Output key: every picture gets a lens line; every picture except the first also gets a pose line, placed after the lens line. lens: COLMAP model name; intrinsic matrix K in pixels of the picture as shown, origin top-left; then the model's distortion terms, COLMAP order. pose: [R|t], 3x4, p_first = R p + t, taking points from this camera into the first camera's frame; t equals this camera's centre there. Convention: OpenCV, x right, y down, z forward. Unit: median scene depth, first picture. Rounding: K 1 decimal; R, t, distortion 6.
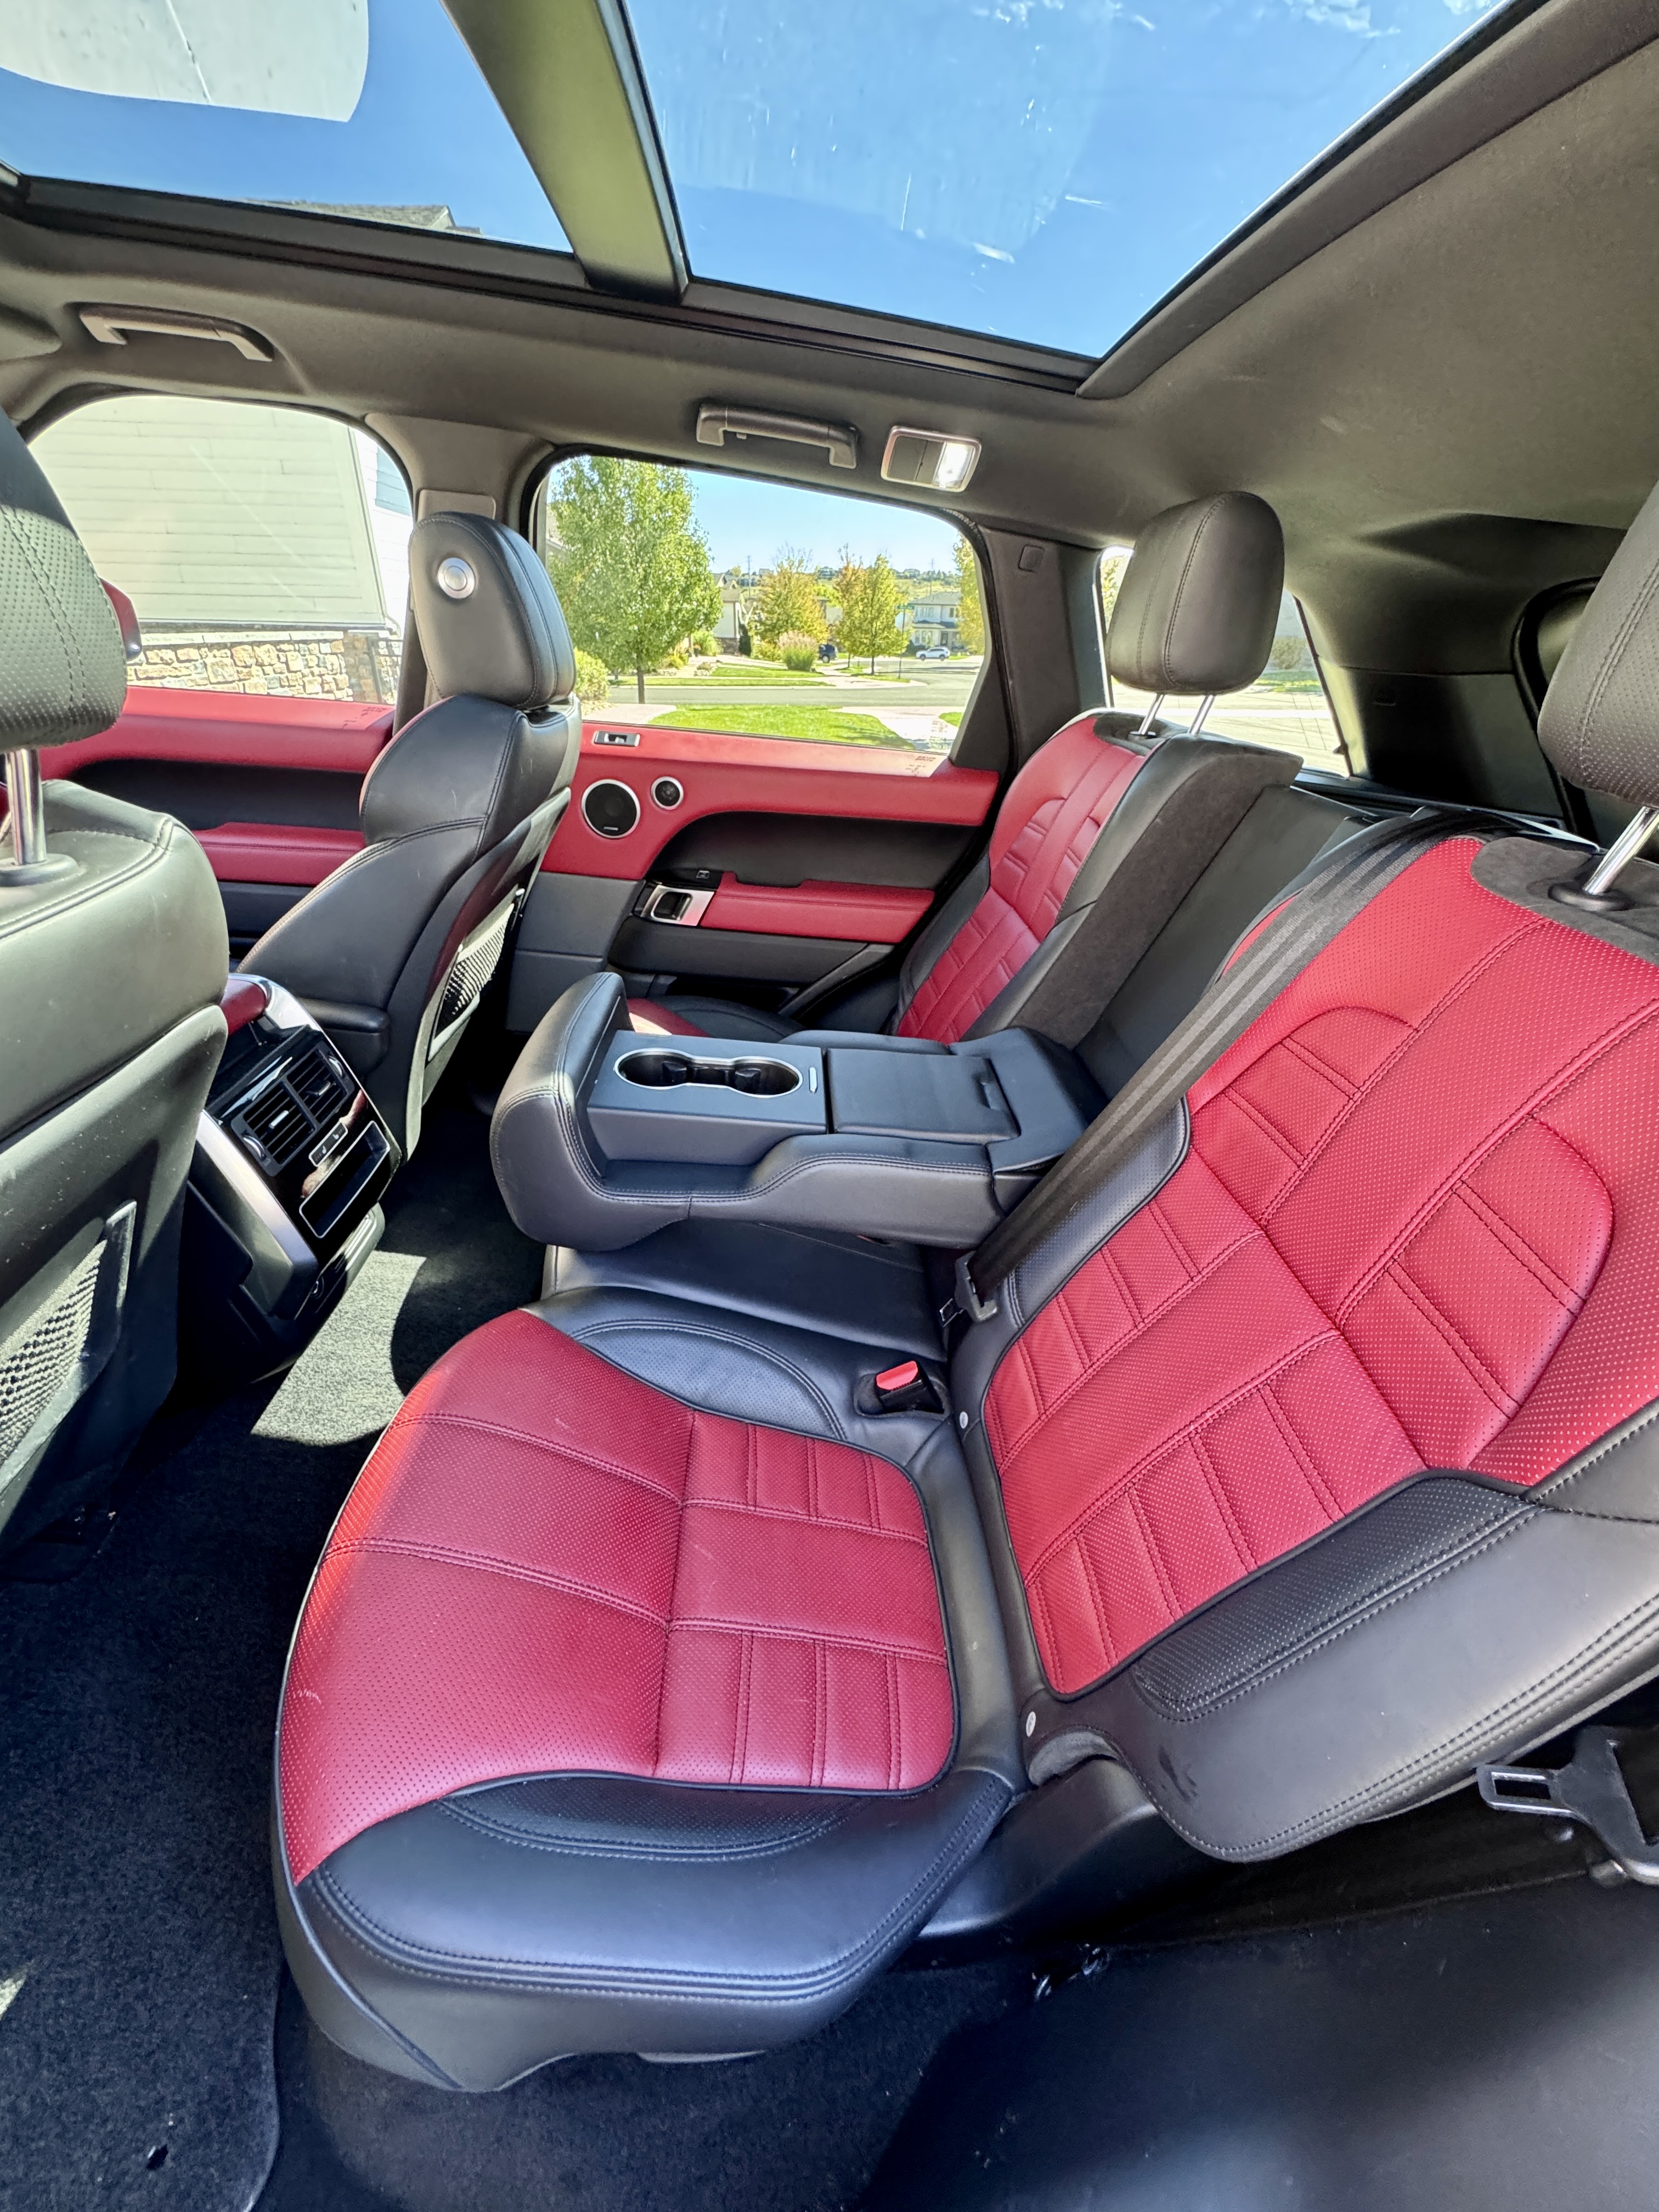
lens RADIAL K [[882.4, 0, 827.0], [0, 882.4, 1101.1], [0, 0, 1]] dist [-0.000039, 0.000142]
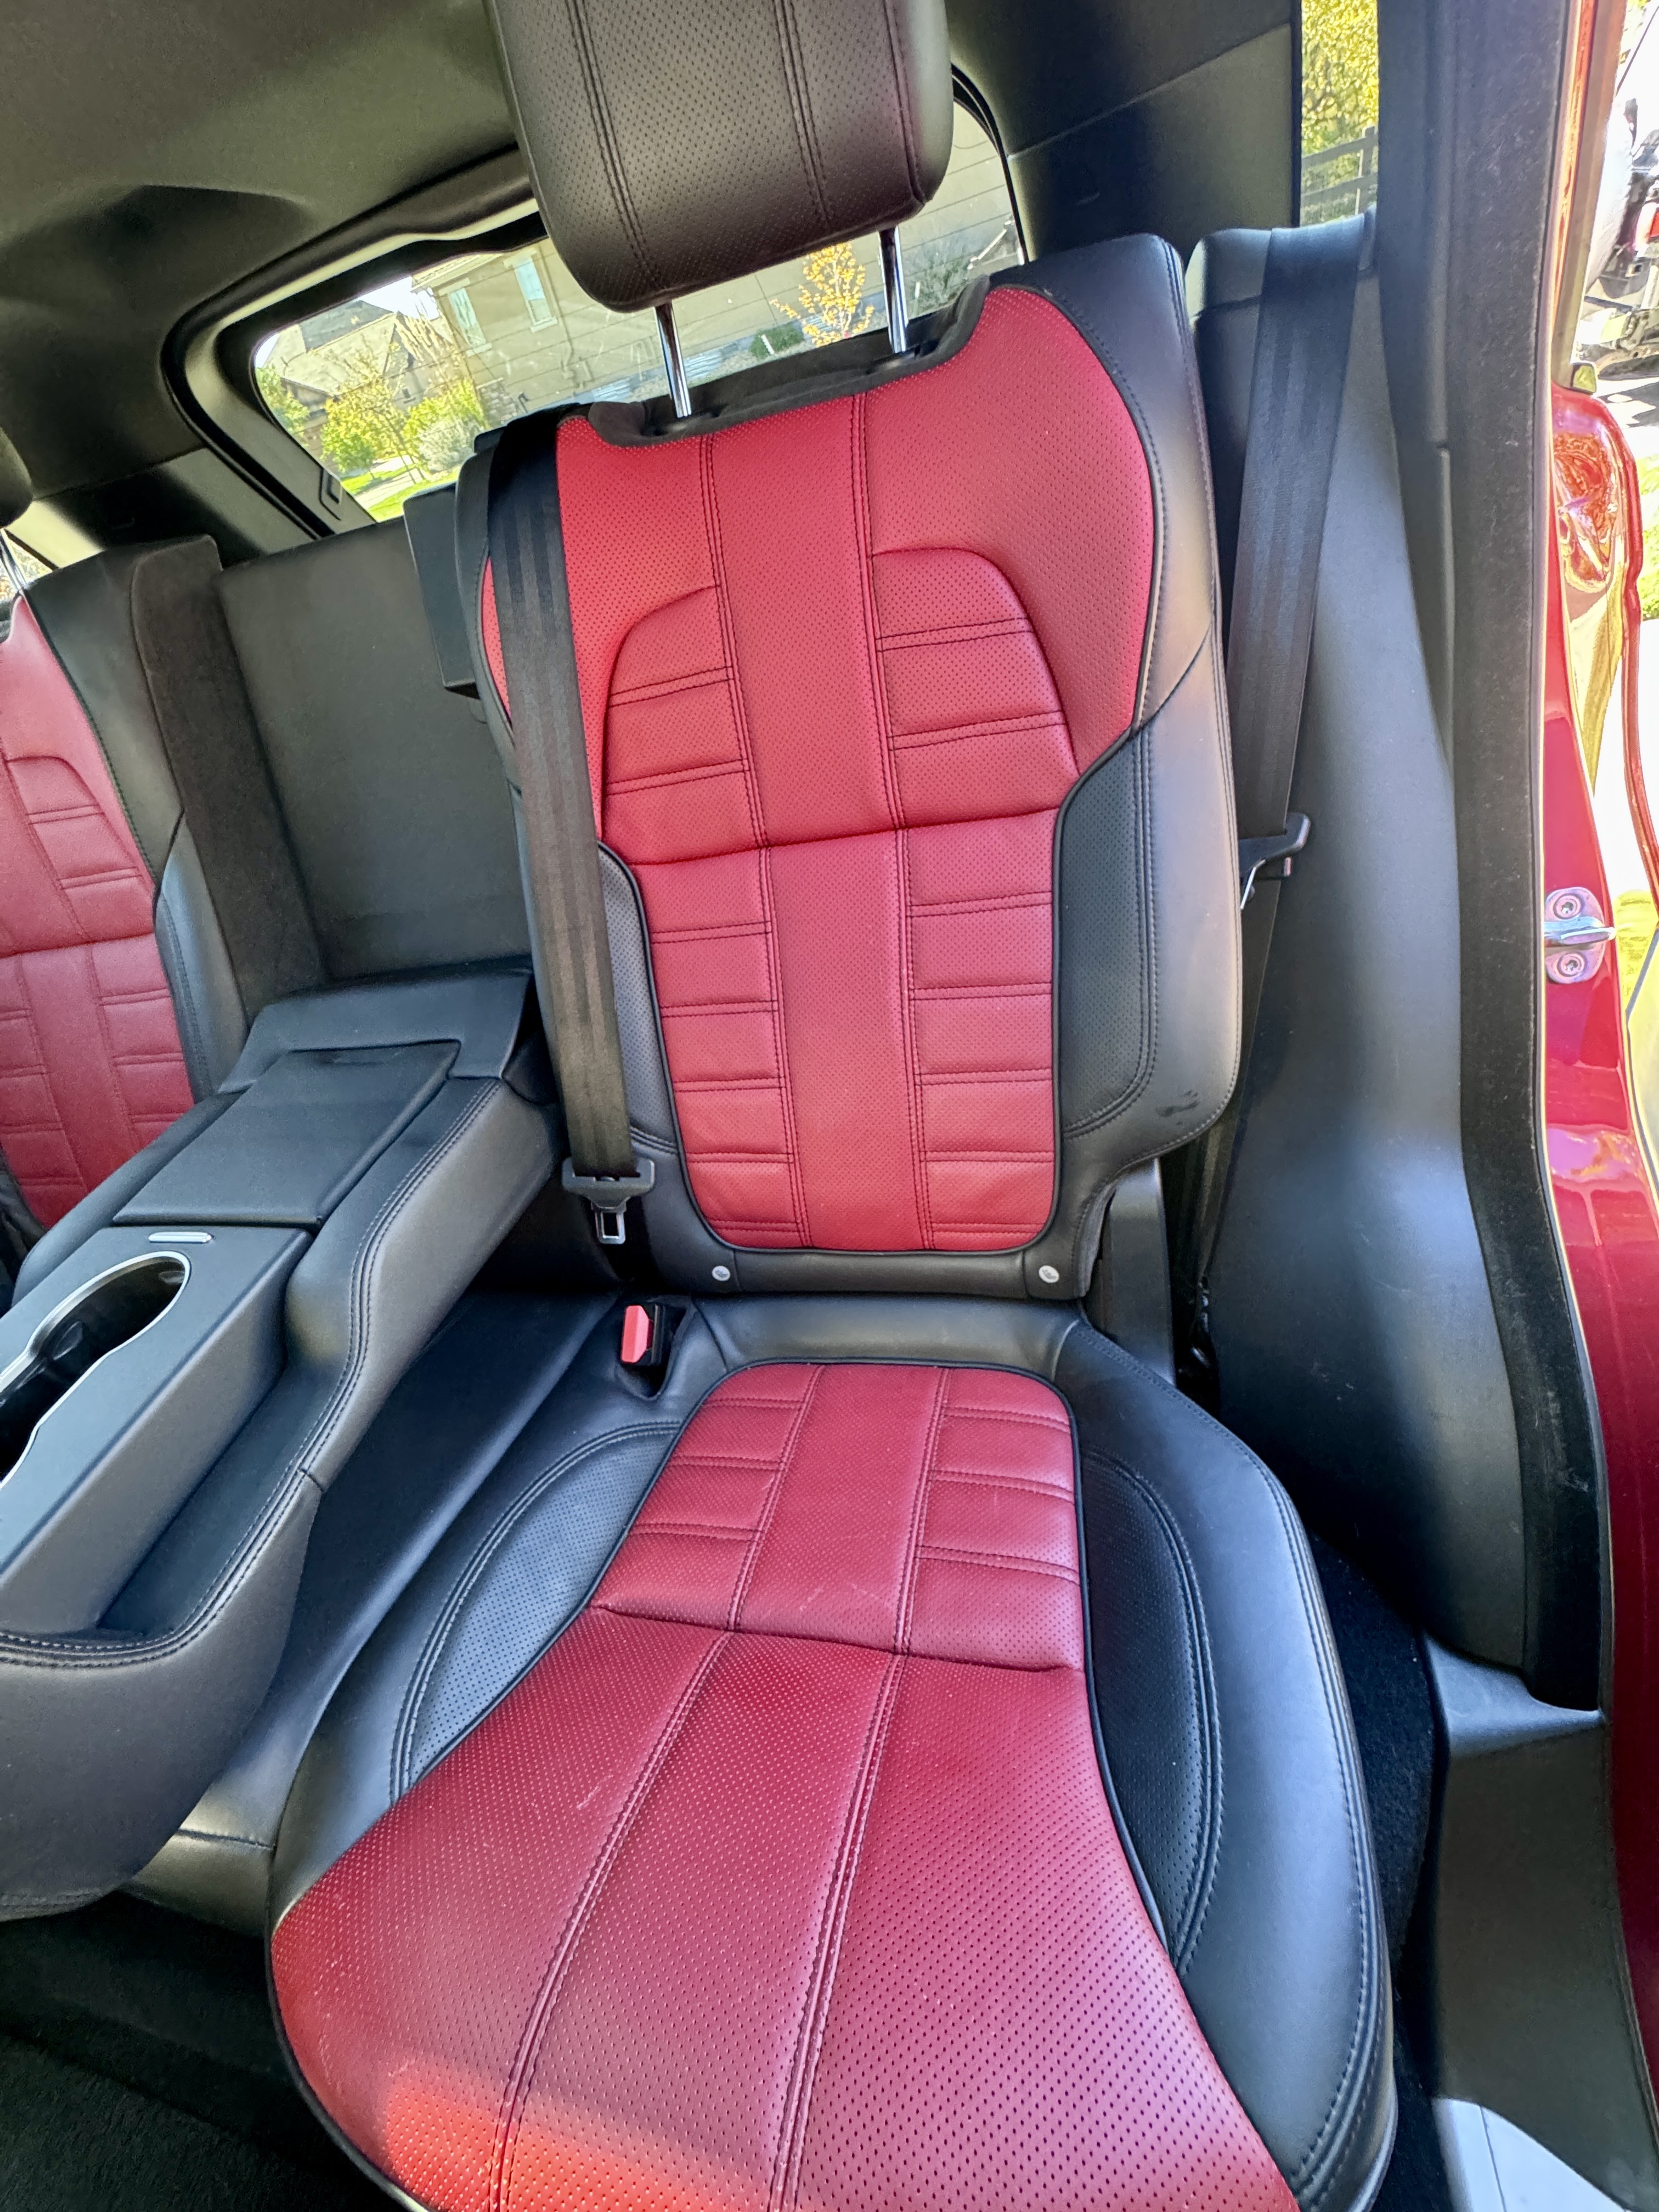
lens RADIAL K [[882.4, 0, 832.8], [0, 882.4, 1102.3], [0, 0, 1]] dist [-0.000039, 0.000142]
pose [[0.214726, -0.716986, 0.663192, -0.285295], [0.668631, 0.602874, 0.435288, -0.050300], [-0.711917, 0.349964, 0.608852, 0.327503]]
